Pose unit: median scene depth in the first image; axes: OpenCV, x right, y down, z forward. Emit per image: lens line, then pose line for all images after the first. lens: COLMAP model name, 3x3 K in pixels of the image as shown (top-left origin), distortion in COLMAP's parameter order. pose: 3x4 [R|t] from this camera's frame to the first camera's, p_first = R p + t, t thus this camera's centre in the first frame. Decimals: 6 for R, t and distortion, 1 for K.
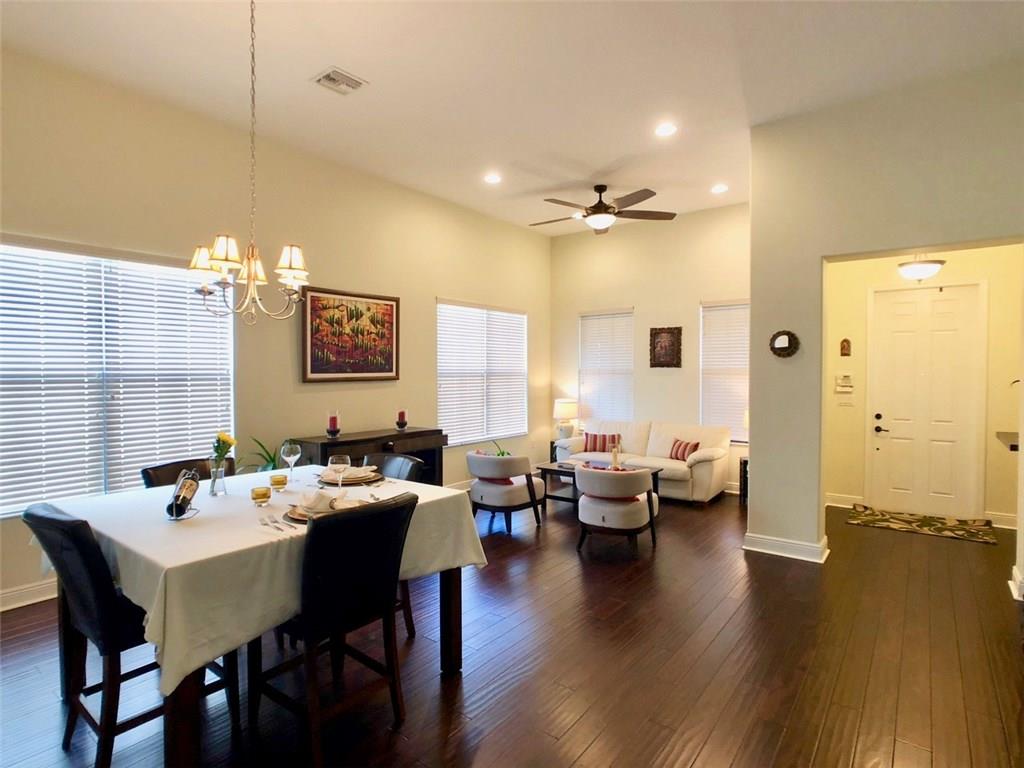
lens RADIAL K [[543.3, 0, 511.9], [0, 543.3, 383.9], [0, 0, 1]] dist [-0.028458, 0.012609]
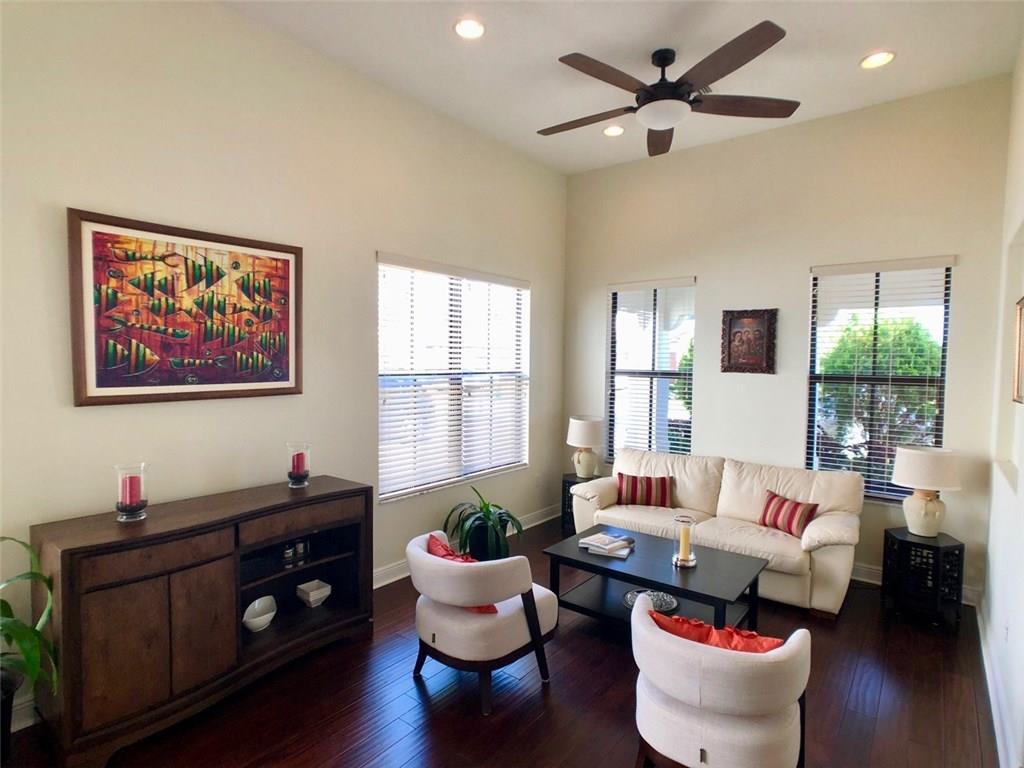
lens RADIAL K [[543.3, 0, 518.7], [0, 543.3, 383.7], [0, 0, 1]] dist [-0.028458, 0.012609]
pose [[0.999911, 0.013177, 0.002142, 0.019381], [-0.013227, 0.999601, 0.024959, -0.039552], [-0.001812, -0.024985, 0.999686, 0.490179]]
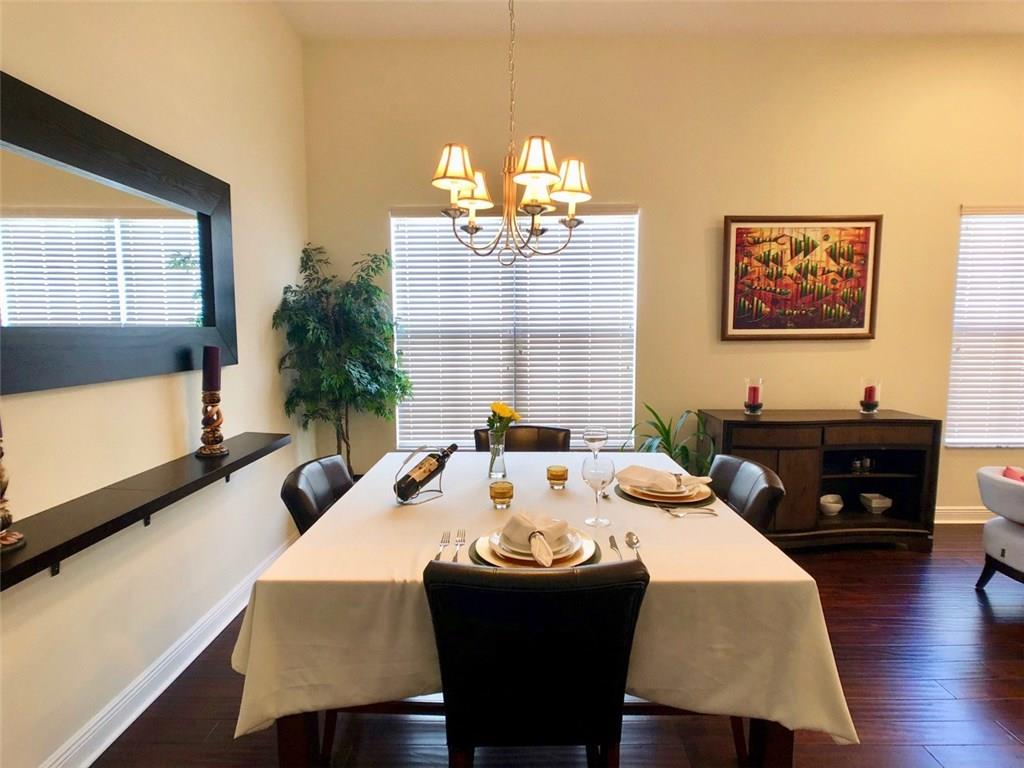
lens RADIAL K [[543.3, 0, 511.2], [0, 543.3, 381.8], [0, 0, 1]] dist [-0.028458, 0.012609]
pose [[0.606537, 0.077970, -0.791223, 0.058624], [-0.015028, 0.996126, 0.086642, -0.006115], [0.794913, -0.040661, 0.605359, 0.260589]]
